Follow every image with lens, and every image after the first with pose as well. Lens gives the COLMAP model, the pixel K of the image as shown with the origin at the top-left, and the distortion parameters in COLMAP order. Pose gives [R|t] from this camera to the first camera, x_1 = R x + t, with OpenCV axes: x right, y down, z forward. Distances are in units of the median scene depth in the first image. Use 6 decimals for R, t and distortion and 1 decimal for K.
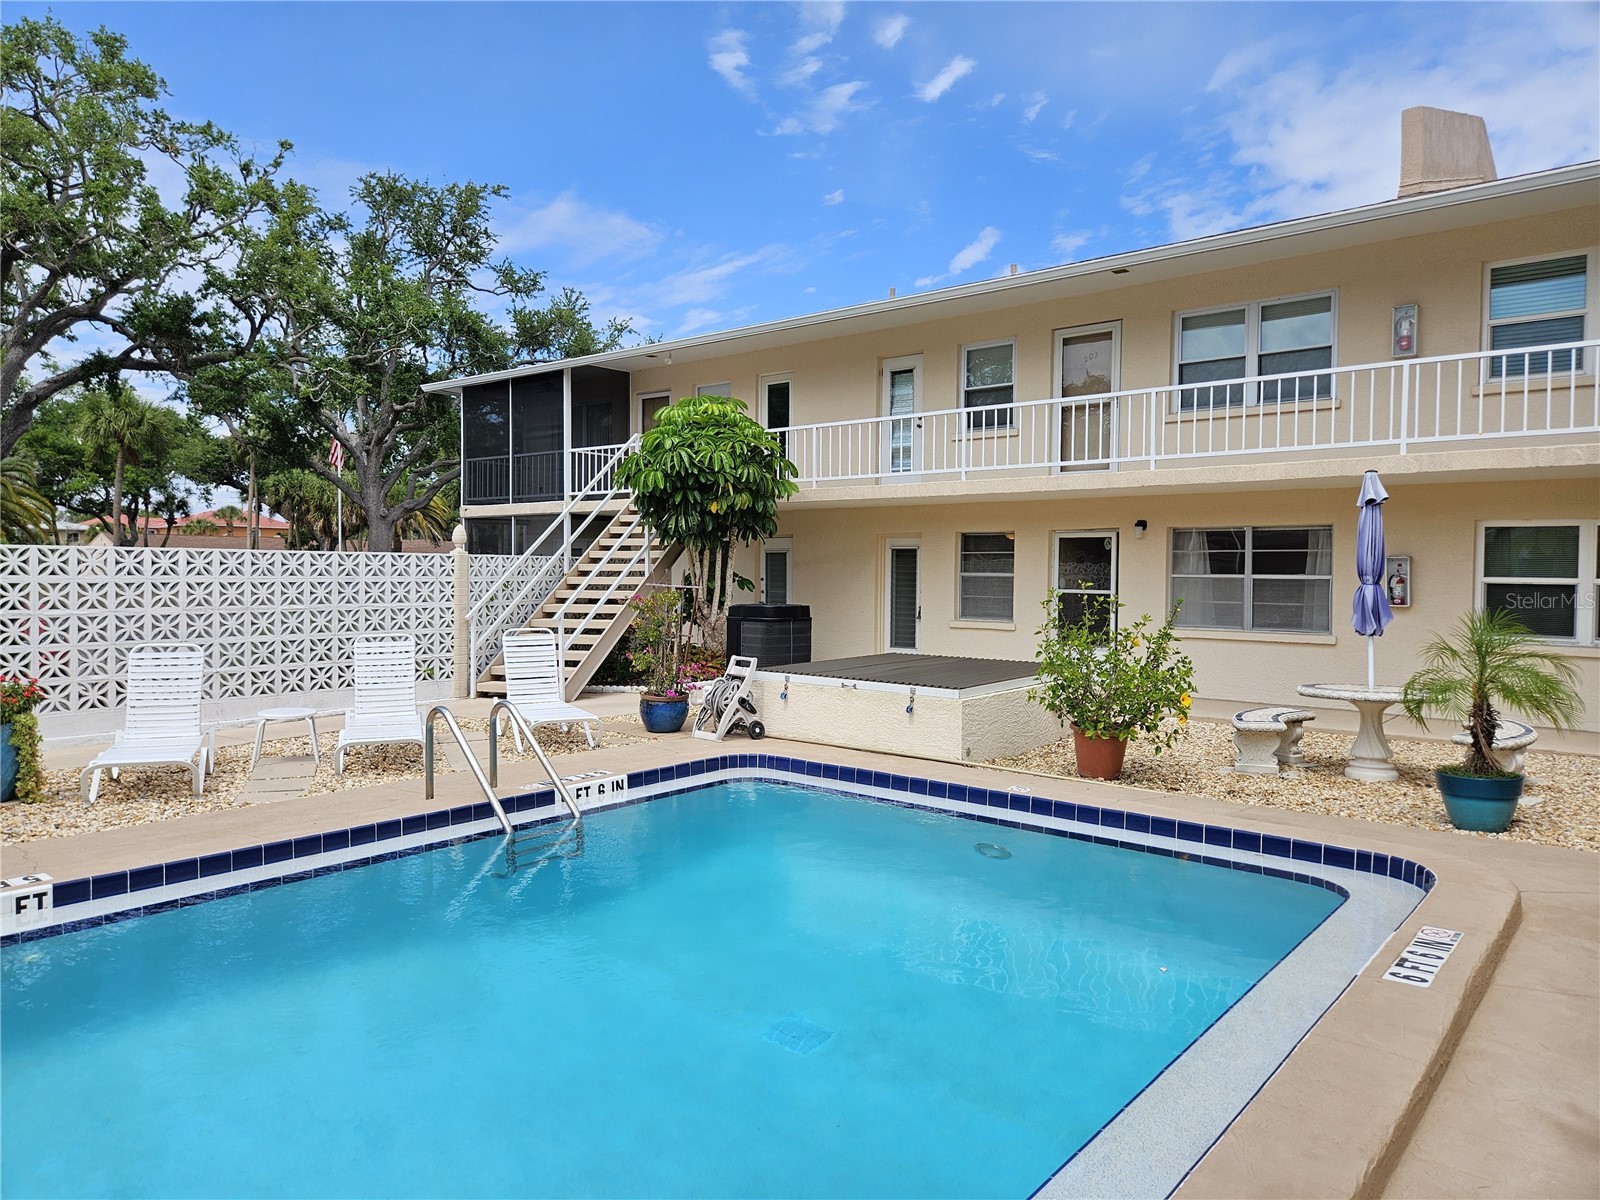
lens RADIAL K [[1076.5, 0, 795.7], [0, 1076.5, 594.2], [0, 0, 1]] dist [0.013021, -0.011114]
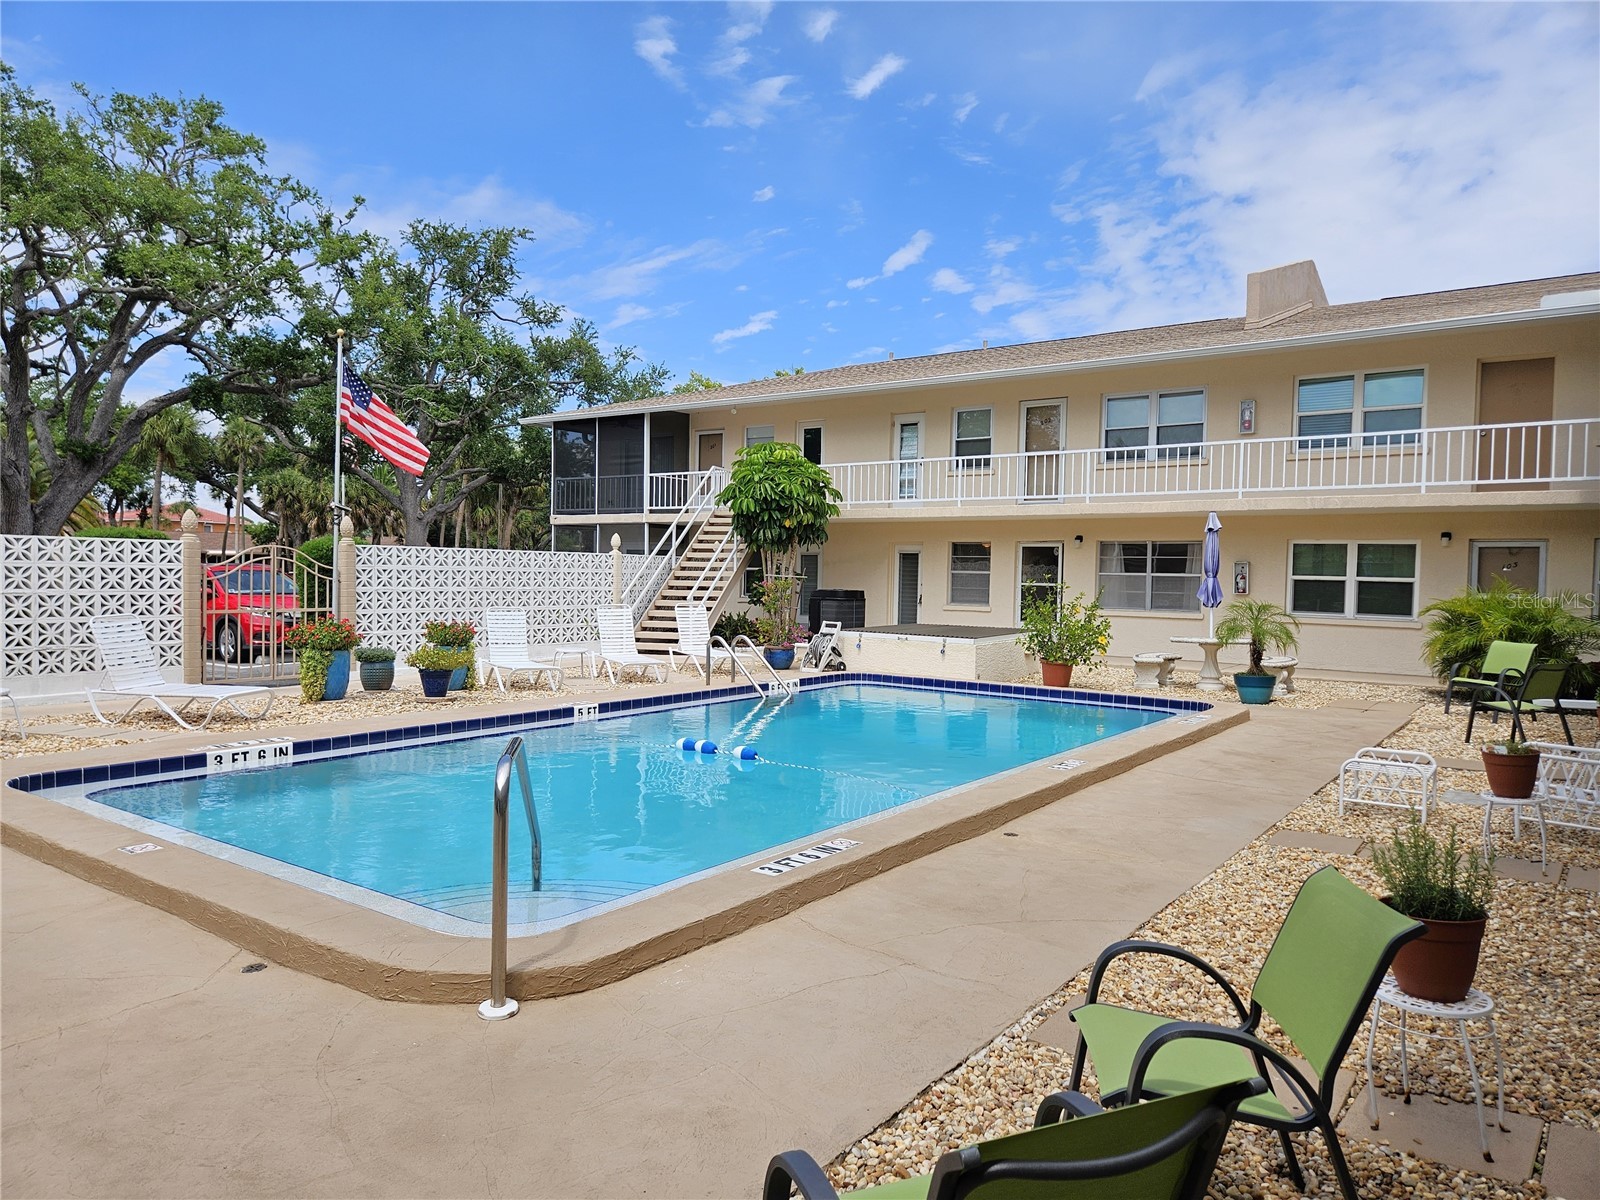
lens RADIAL K [[1076.5, 0, 805.6], [0, 1076.5, 601.1], [0, 0, 1]] dist [0.013021, -0.011114]
pose [[0.997401, 0.007572, 0.071650, -0.149715], [-0.007965, 0.999955, 0.005210, 0.015360], [-0.071608, -0.005767, 0.997416, -0.422492]]
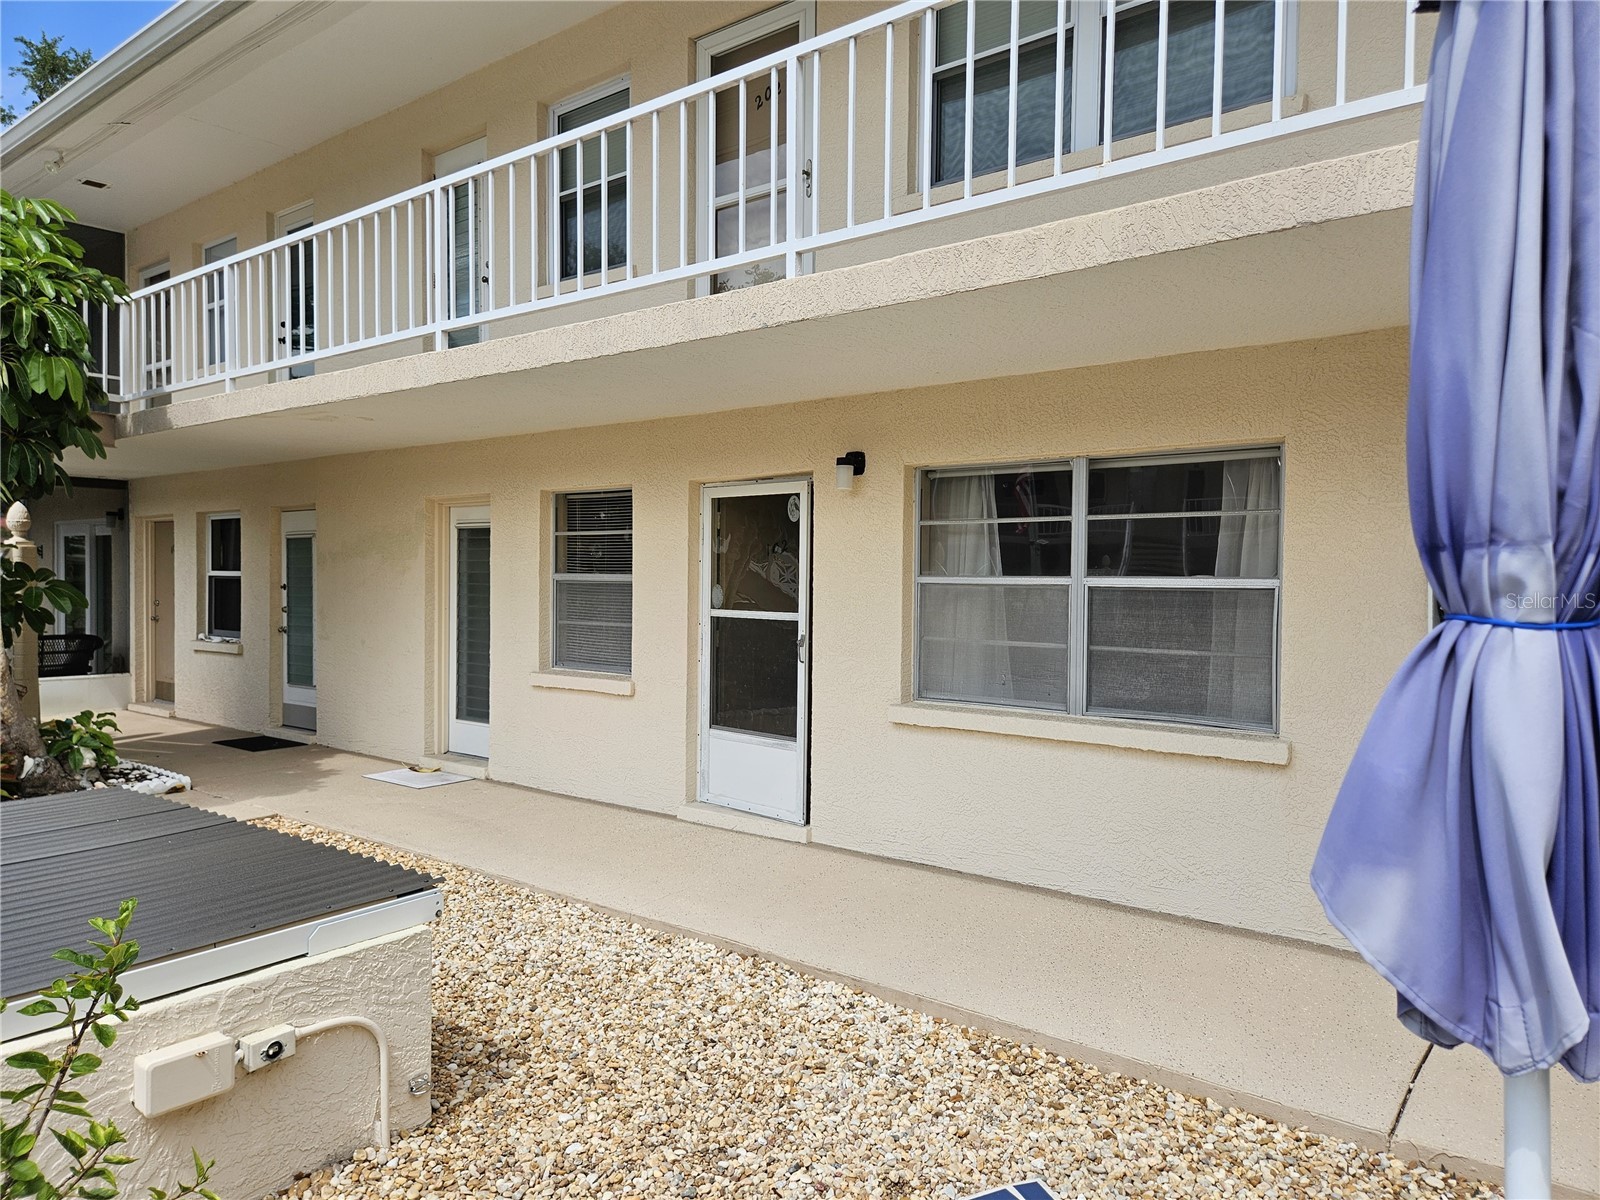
lens RADIAL K [[1076.5, 0, 813.8], [0, 1076.5, 611.2], [0, 0, 1]] dist [0.013021, -0.011114]
pose [[0.999069, 0.005013, 0.042848, 0.279350], [-0.005183, 0.999979, 0.003868, -0.005928], [-0.042828, -0.004087, 0.999074, 0.553882]]
